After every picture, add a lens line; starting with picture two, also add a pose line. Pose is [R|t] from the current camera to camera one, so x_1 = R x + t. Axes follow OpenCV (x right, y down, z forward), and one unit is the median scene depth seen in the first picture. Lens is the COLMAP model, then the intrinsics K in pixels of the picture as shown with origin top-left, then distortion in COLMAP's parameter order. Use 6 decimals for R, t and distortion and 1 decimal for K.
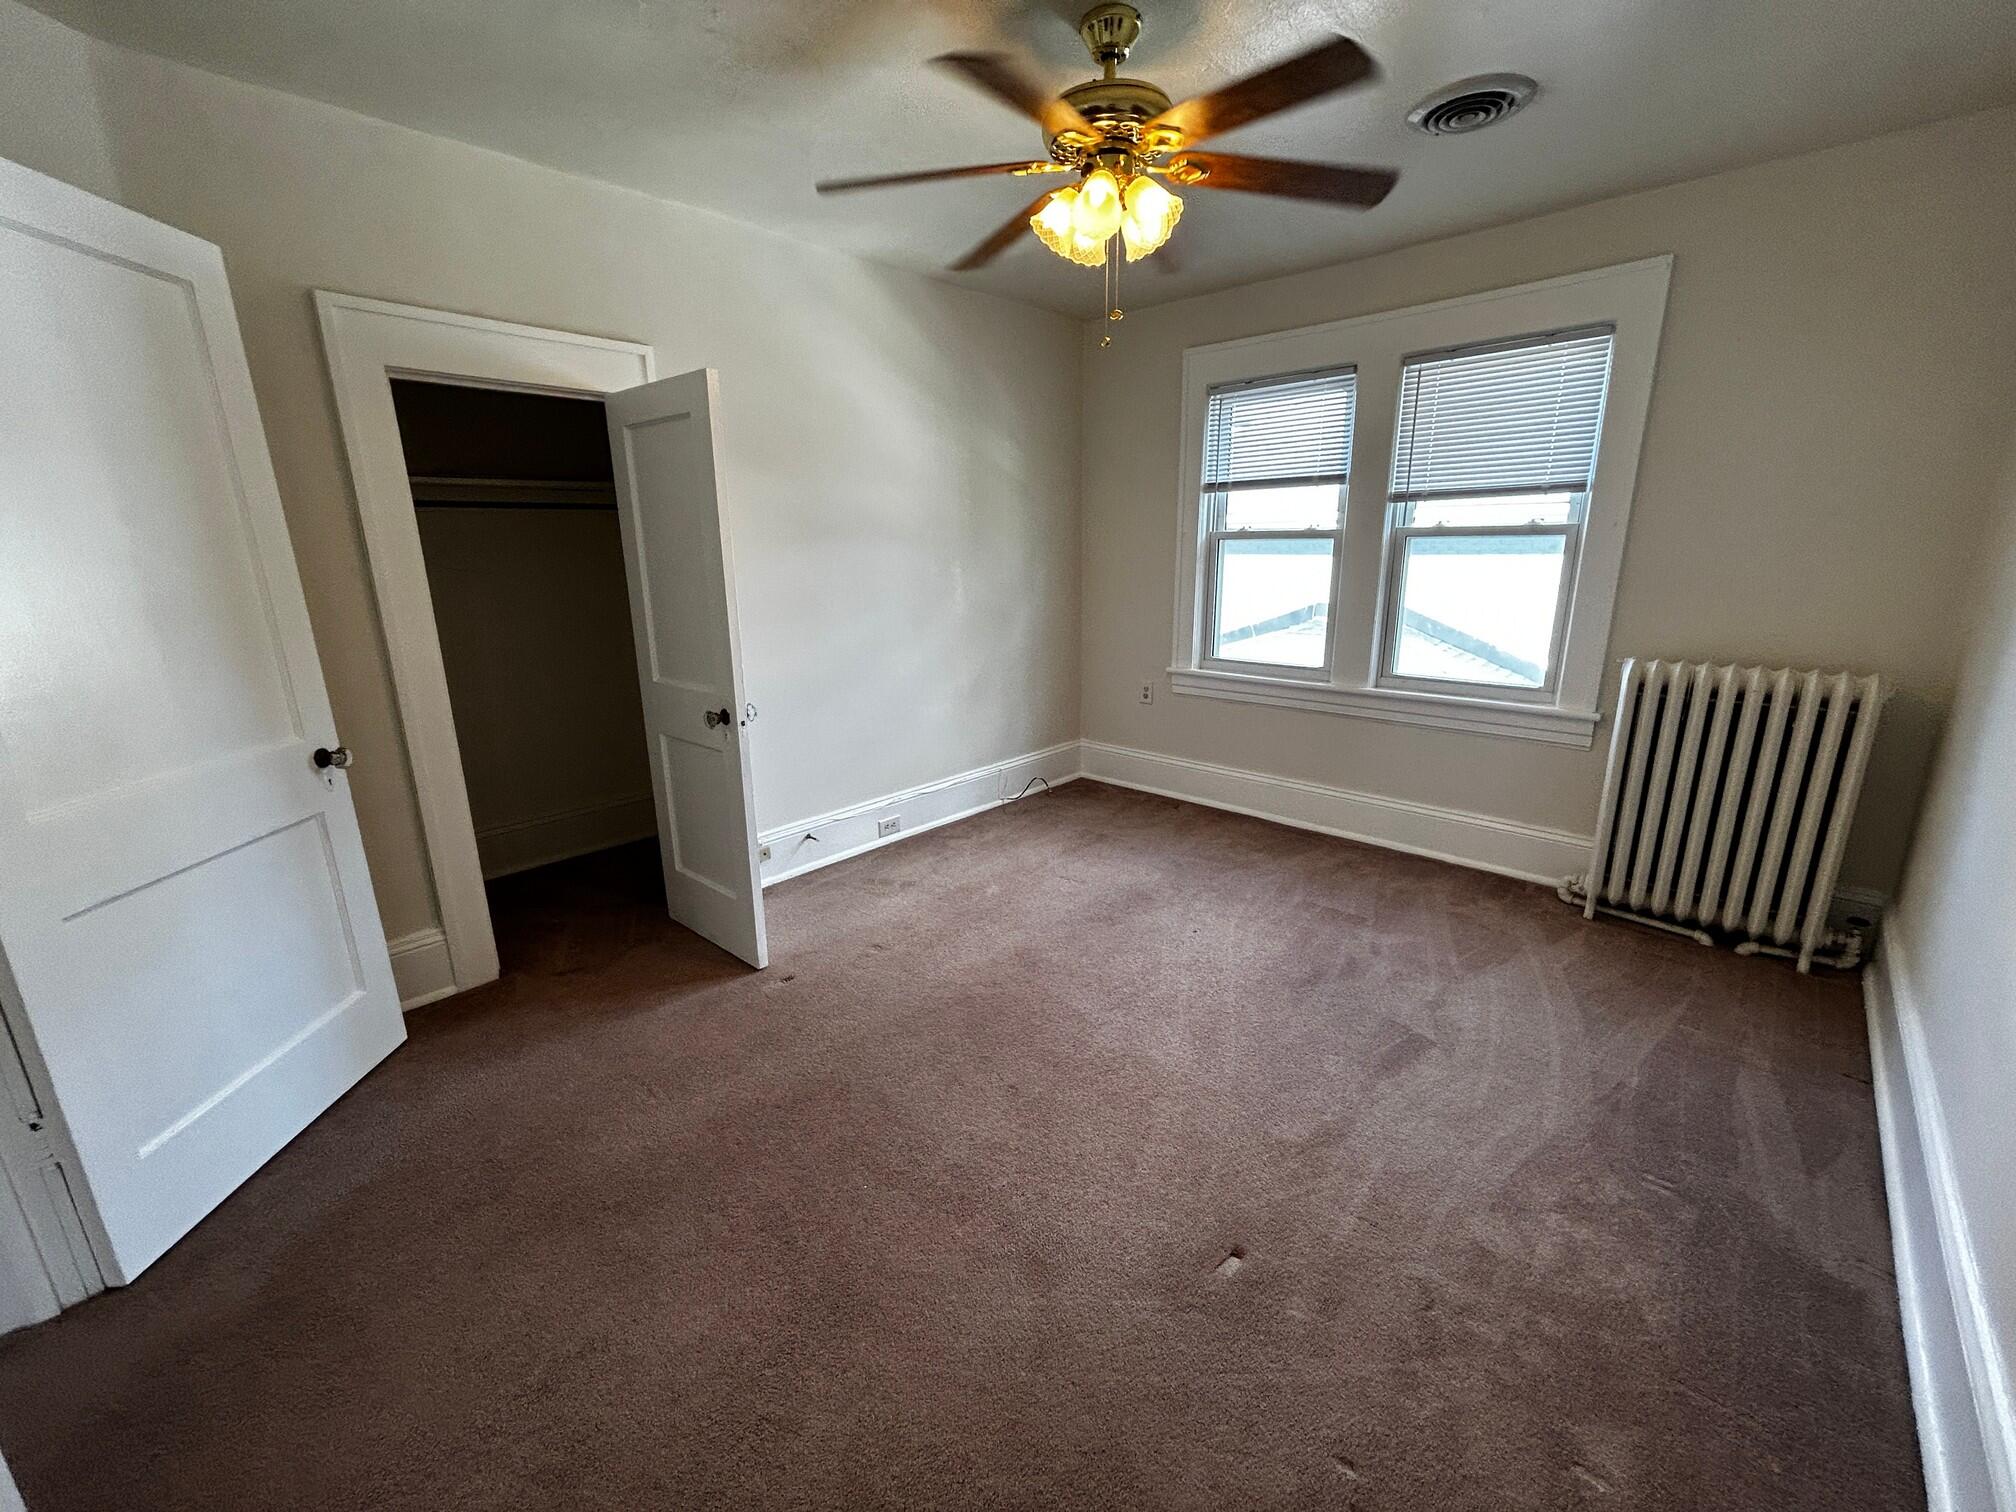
lens RADIAL K [[814.8, 0, 1011.0], [0, 814.8, 750.9], [0, 0, 1]] dist [-0.000838, 0.000441]
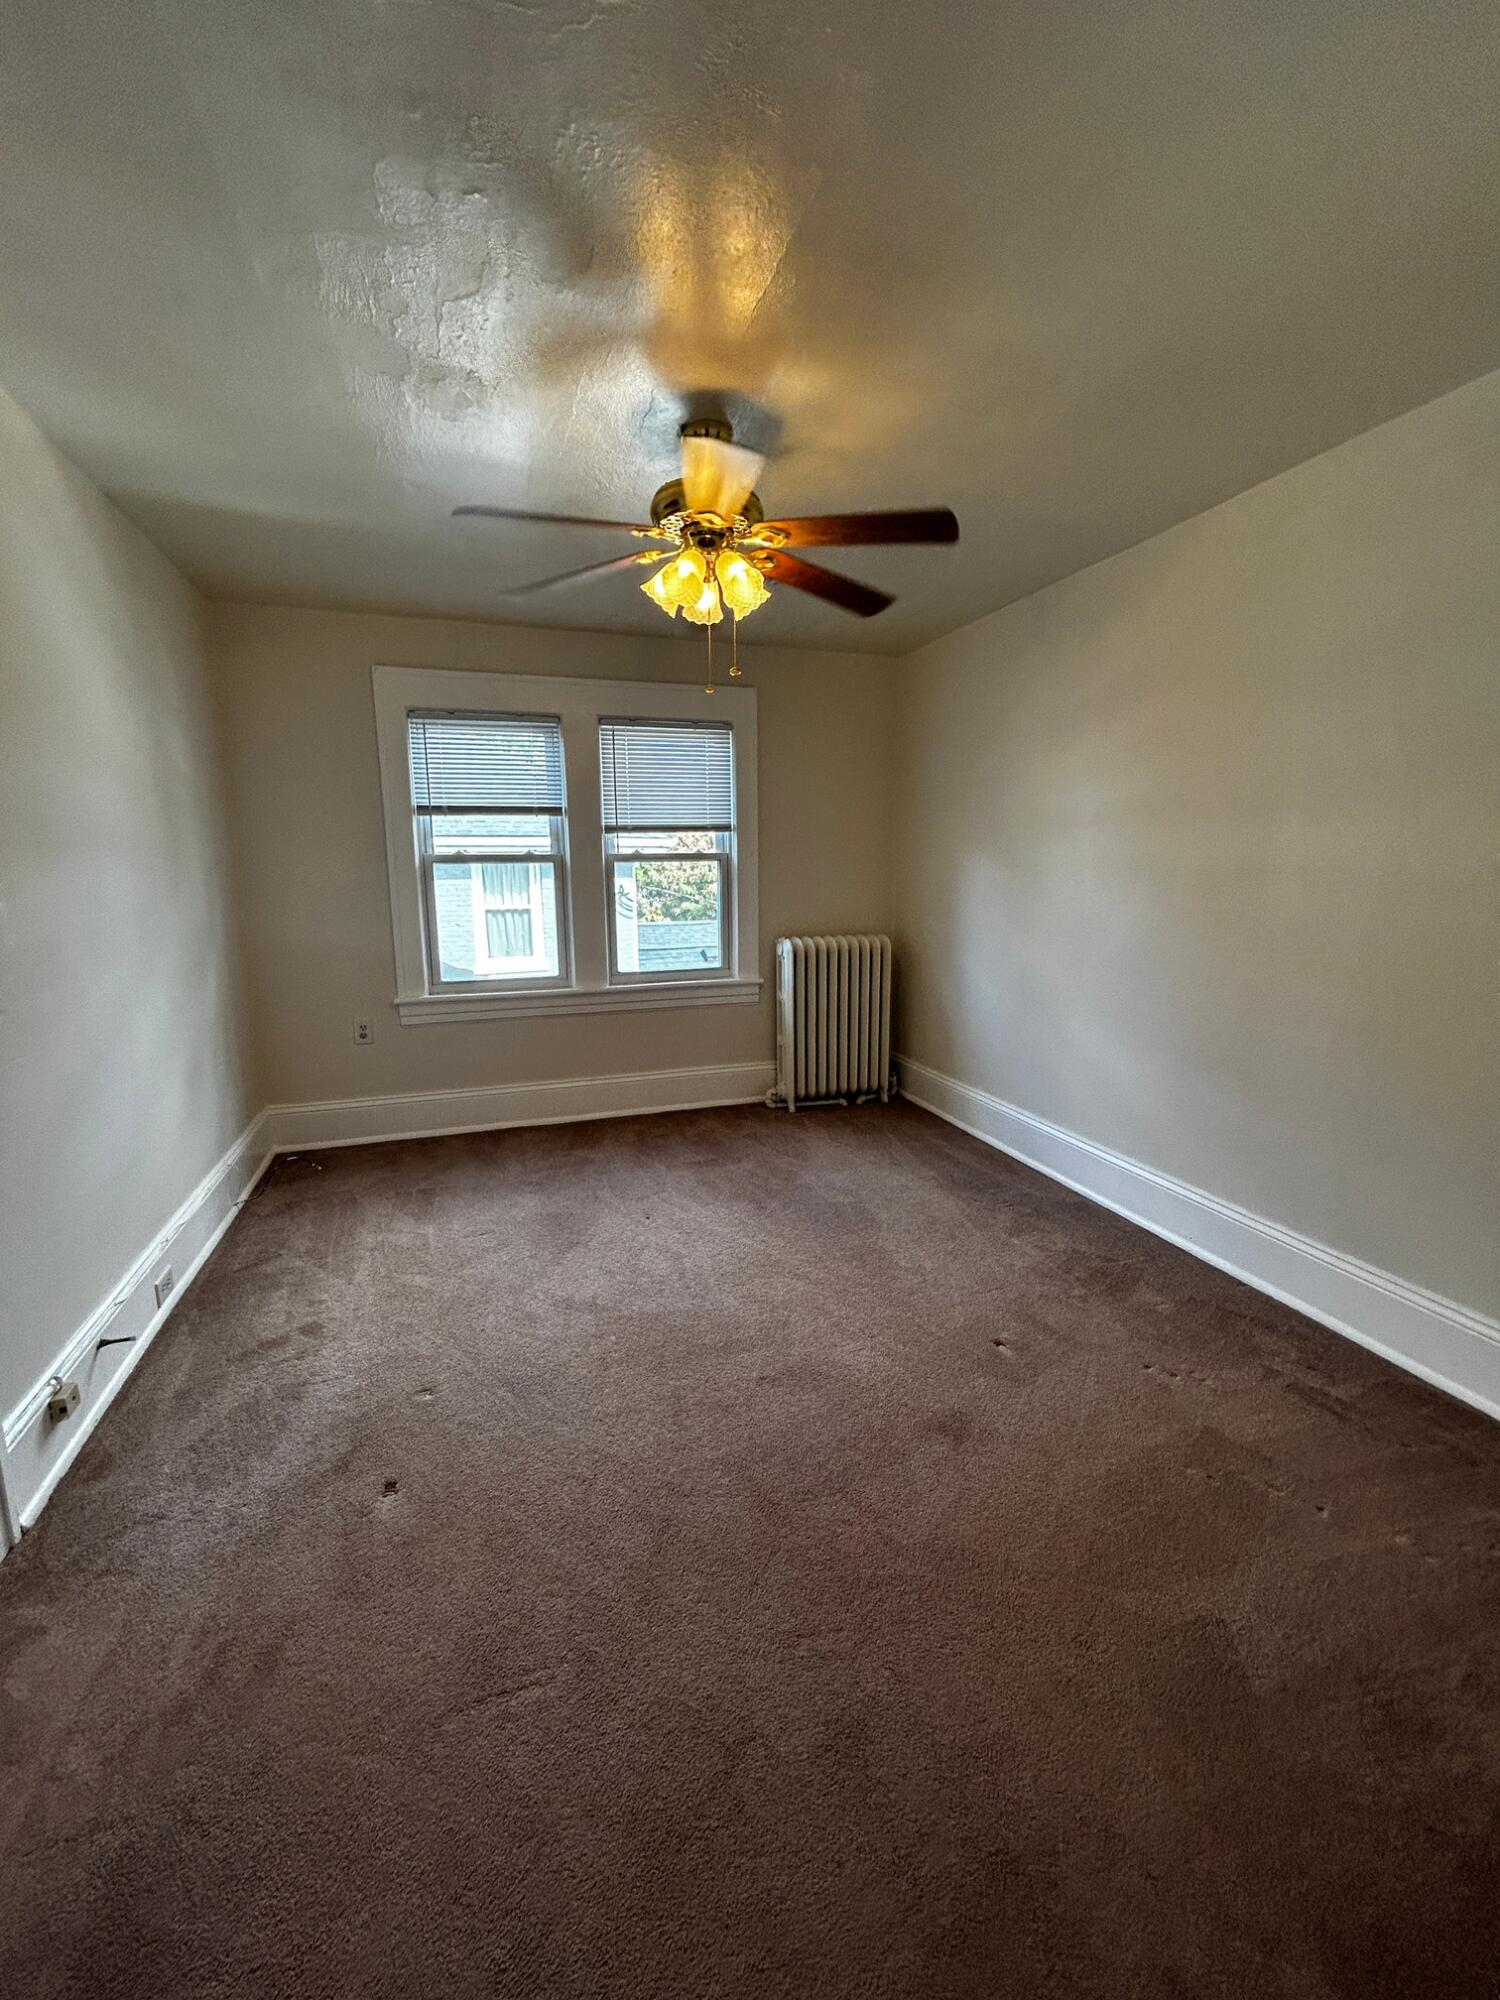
lens RADIAL K [[808.3, 0, 751.2], [0, 808.3, 994.8], [0, 0, 1]] dist [-0.000838, 0.000441]
pose [[0.473913, -0.134432, 0.870250, -0.499658], [0.220784, 0.974850, 0.030358, -0.056246], [-0.852444, 0.177750, 0.491675, 0.256805]]
